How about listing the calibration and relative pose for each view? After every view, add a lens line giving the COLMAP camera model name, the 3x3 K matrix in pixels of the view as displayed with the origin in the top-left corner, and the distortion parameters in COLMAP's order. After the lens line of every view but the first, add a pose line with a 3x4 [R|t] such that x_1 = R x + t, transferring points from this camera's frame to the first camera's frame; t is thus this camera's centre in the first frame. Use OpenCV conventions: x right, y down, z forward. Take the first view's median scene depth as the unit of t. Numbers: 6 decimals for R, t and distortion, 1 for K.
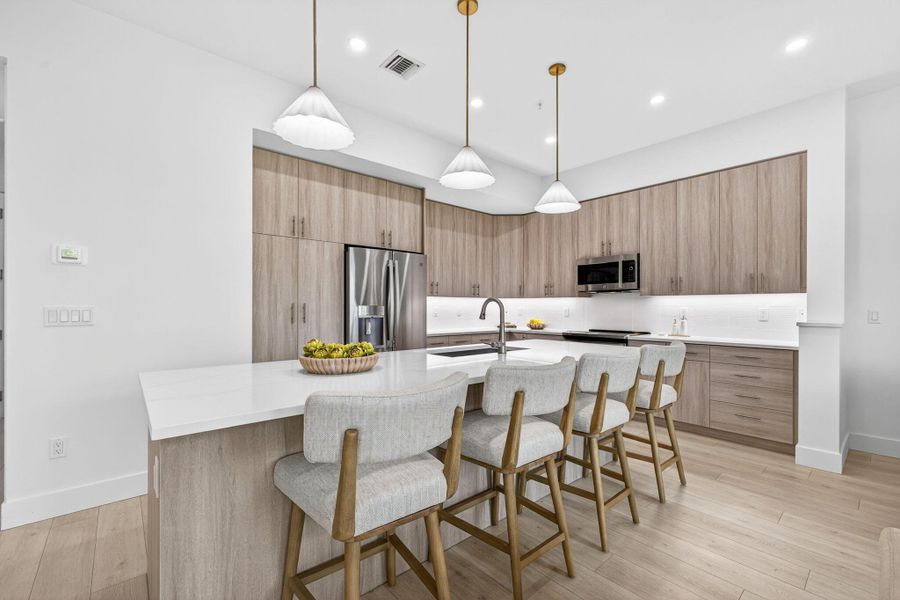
lens RADIAL K [[384.3, 0, 450.5], [0, 384.3, 304.1], [0, 0, 1]] dist [-0.003349, -0.000191]
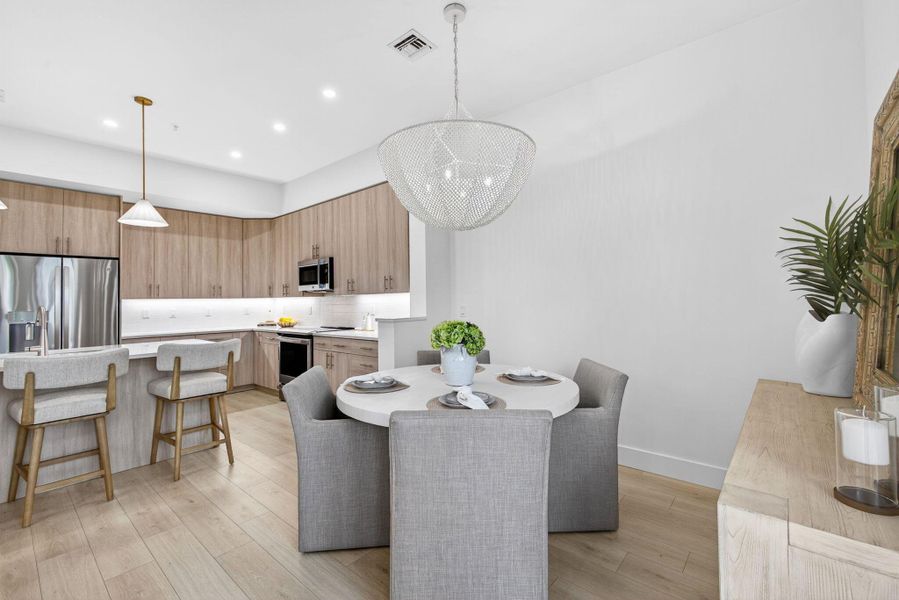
lens RADIAL K [[391.7, 0, 450.1], [0, 391.7, 287.8], [0, 0, 1]] dist [-0.001893, -0.000233]
pose [[0.989876, -0.018008, 0.140788, 0.708191], [0.021244, 0.999543, -0.021518, -0.012697], [-0.140336, 0.024291, 0.989806, -0.176463]]
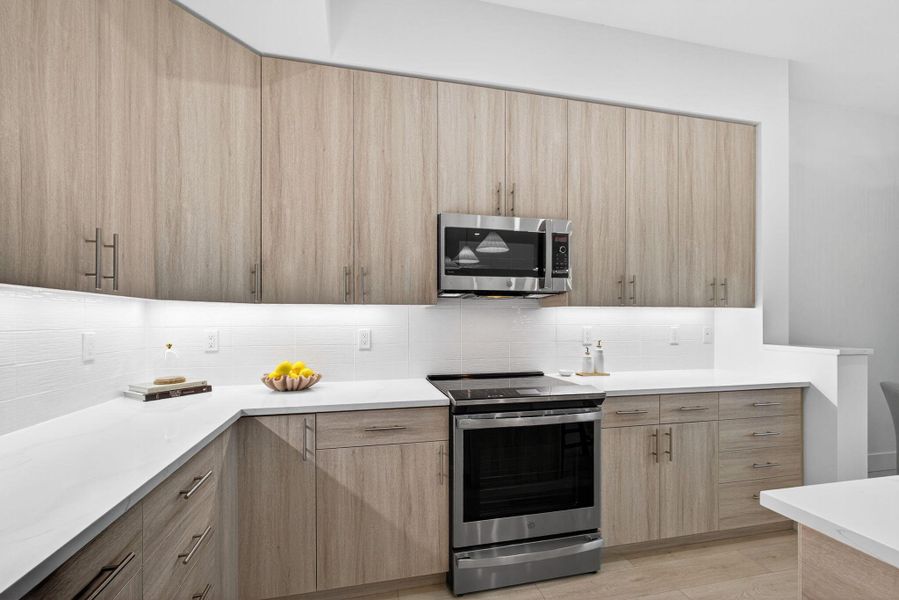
lens RADIAL K [[402.5, 0, 450.2], [0, 402.5, 325.3], [0, 0, 1]] dist [-0.001770, -0.000127]
pose [[0.467334, 0.004106, 0.884071, -0.059252], [-0.003765, 0.999989, -0.002655, 0.006692], [-0.884073, -0.002087, 0.467344, 0.944399]]
